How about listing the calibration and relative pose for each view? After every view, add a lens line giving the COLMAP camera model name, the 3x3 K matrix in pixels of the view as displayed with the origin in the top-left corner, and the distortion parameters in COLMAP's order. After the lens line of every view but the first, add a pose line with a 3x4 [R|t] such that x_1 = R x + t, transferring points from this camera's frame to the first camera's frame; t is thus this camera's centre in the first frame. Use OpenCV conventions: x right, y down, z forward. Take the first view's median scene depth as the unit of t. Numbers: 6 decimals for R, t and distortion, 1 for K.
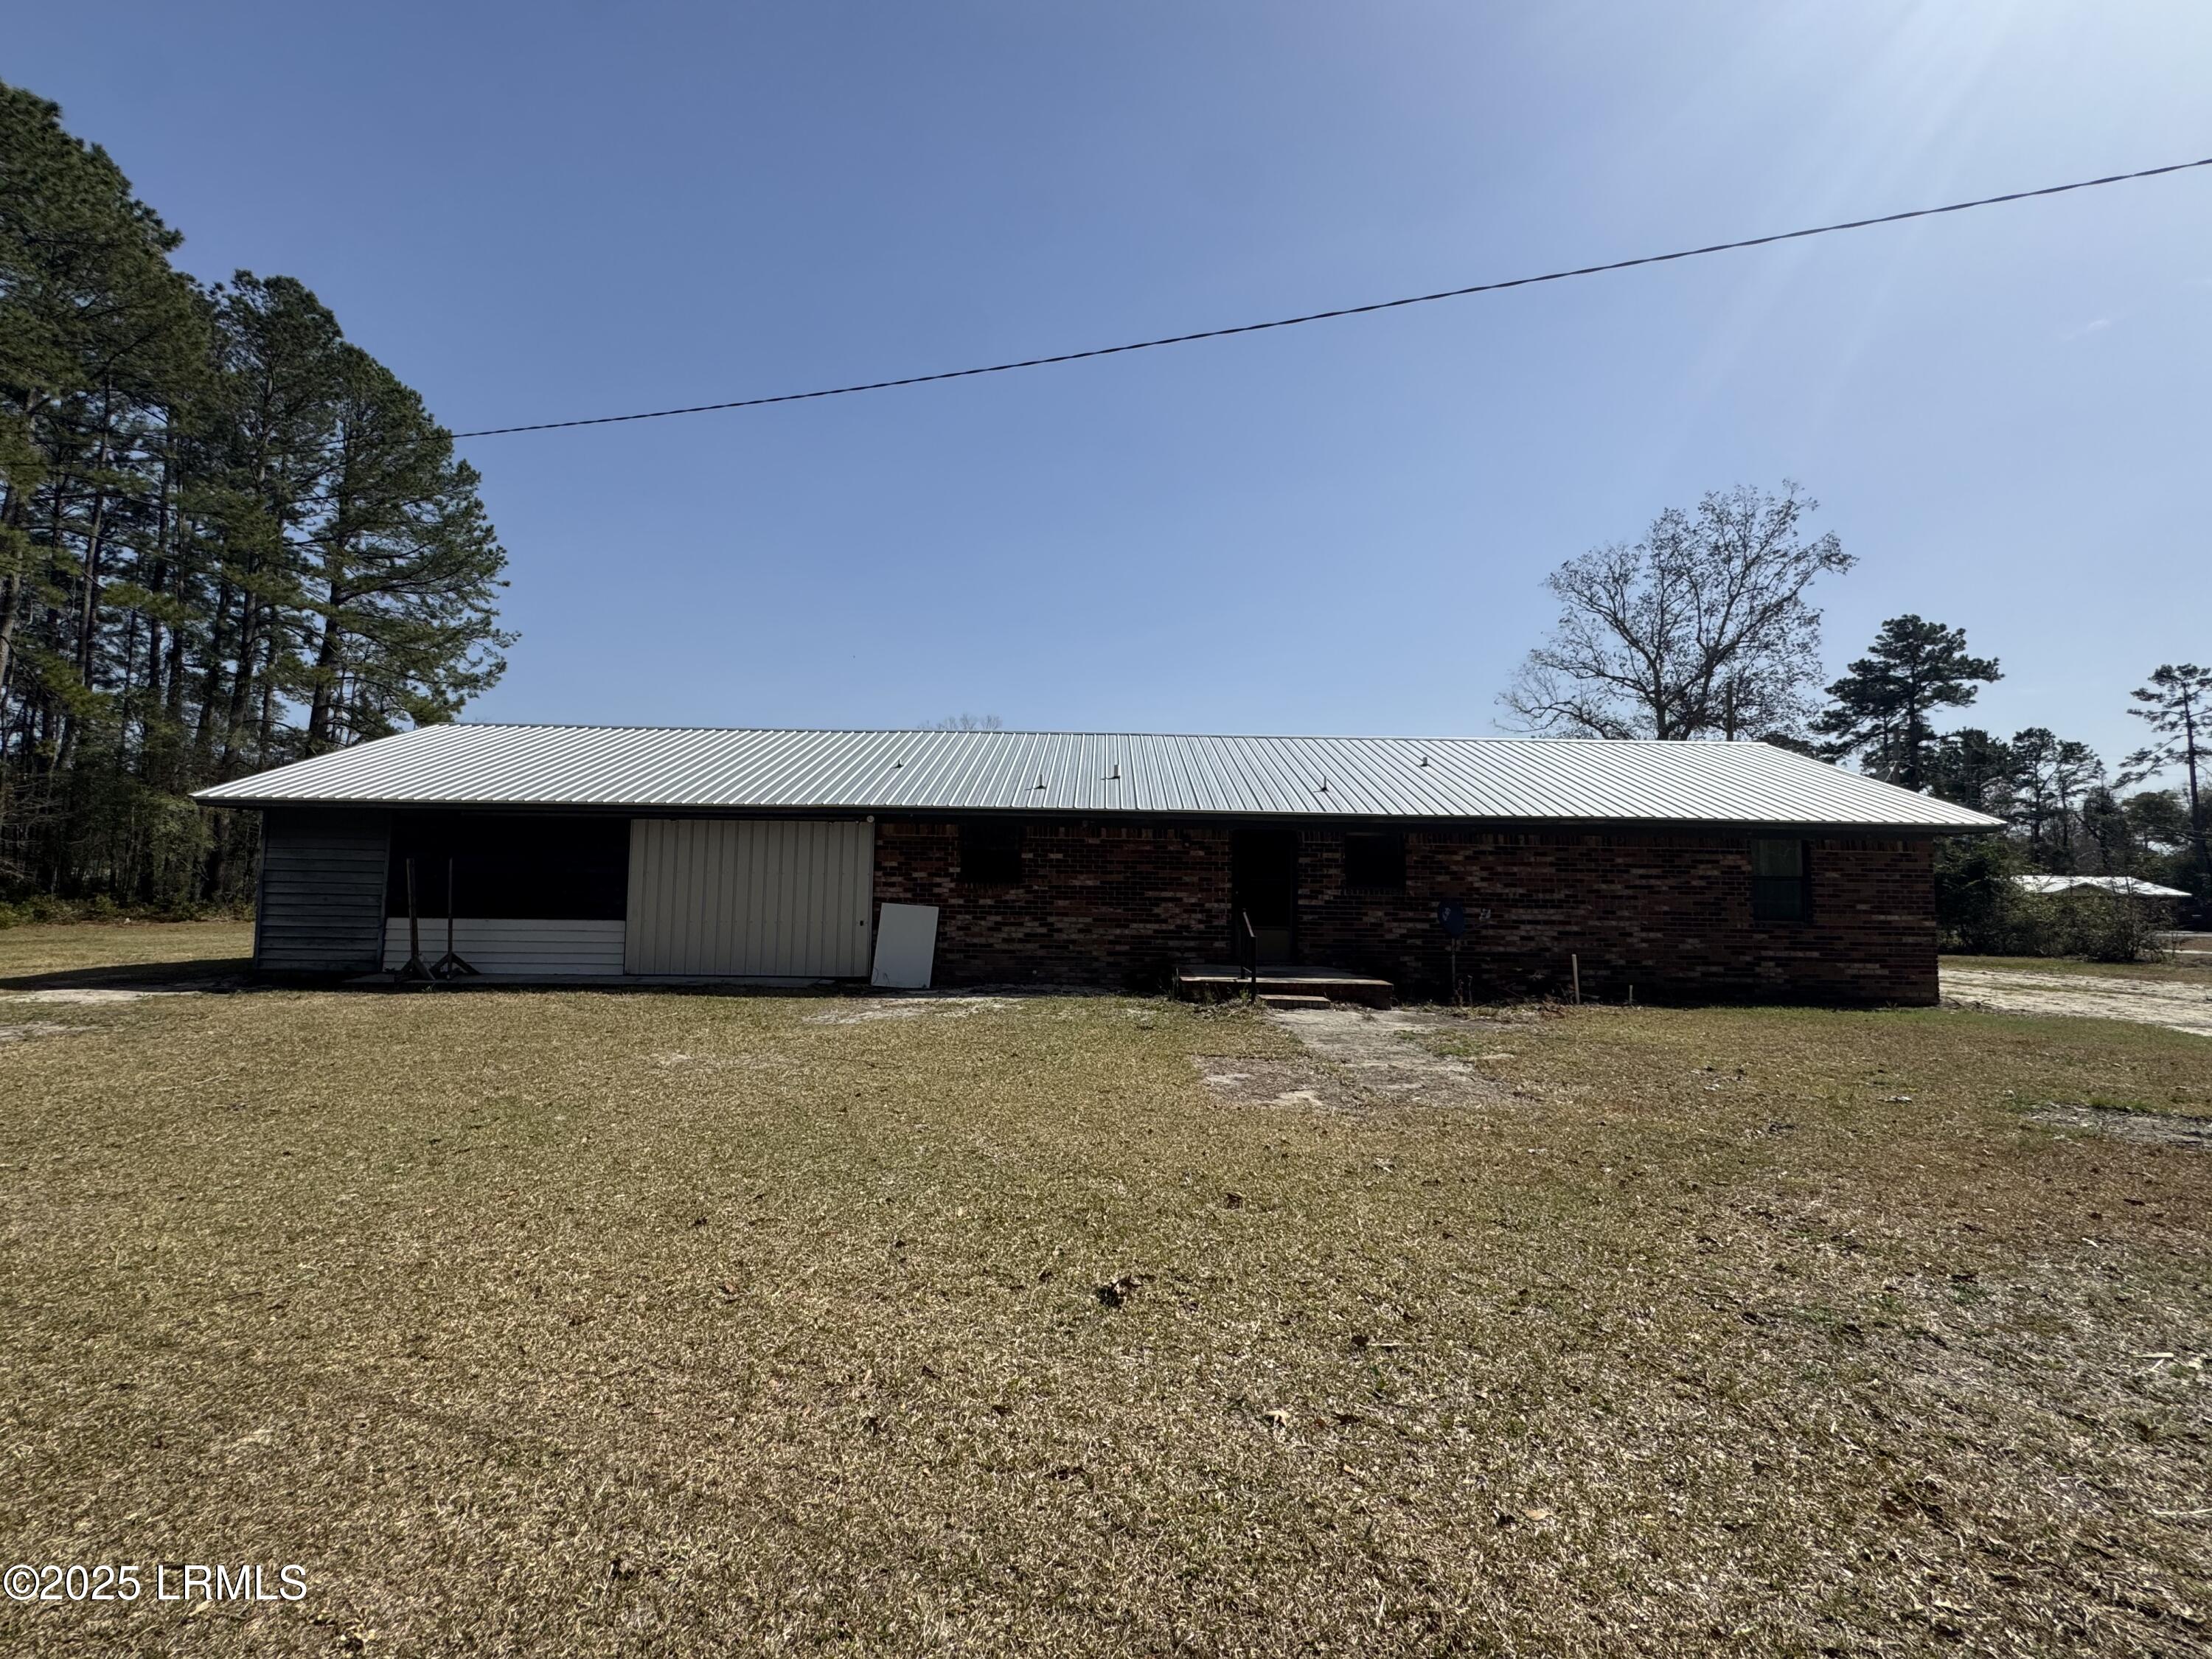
lens RADIAL K [[887.1, 0, 1106.0], [0, 887.1, 829.5], [0, 0, 1]] dist [-0.001496, 0.000001]
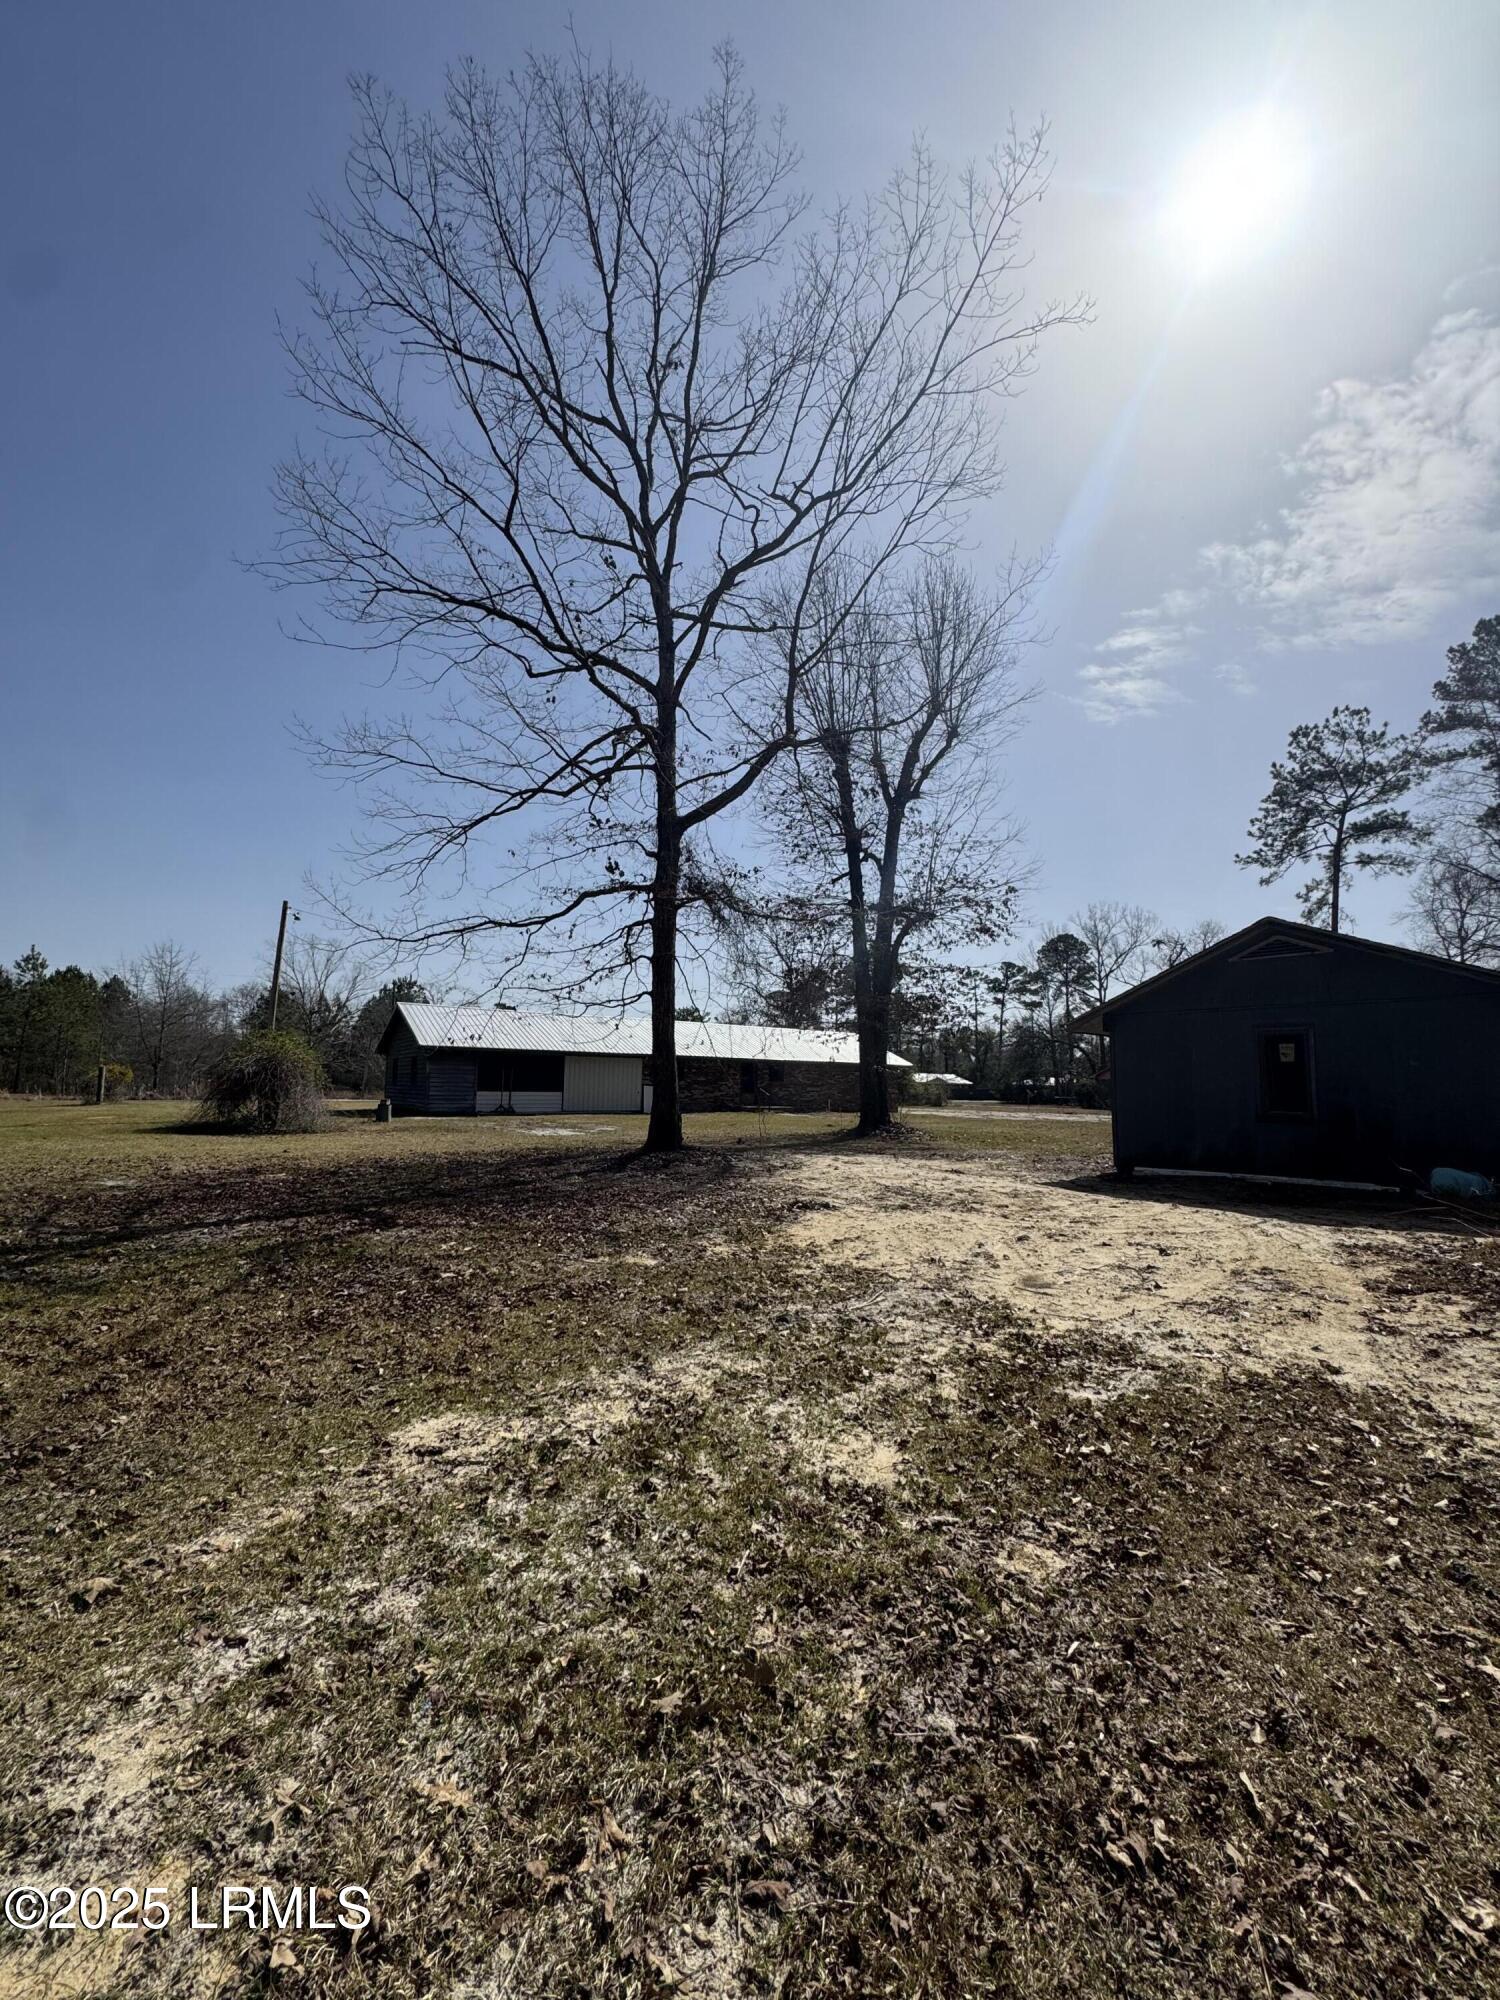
lens RADIAL K [[802.0, 0, 750.0], [0, 802.0, 1000.0], [0, 0, 1]] dist [-0.001496, 0.000001]
pose [[0.827346, 0.056672, 0.558826, -0.257821], [-0.039934, 0.998314, -0.042119, -0.018645], [-0.560271, 0.012531, 0.828214, -0.256126]]
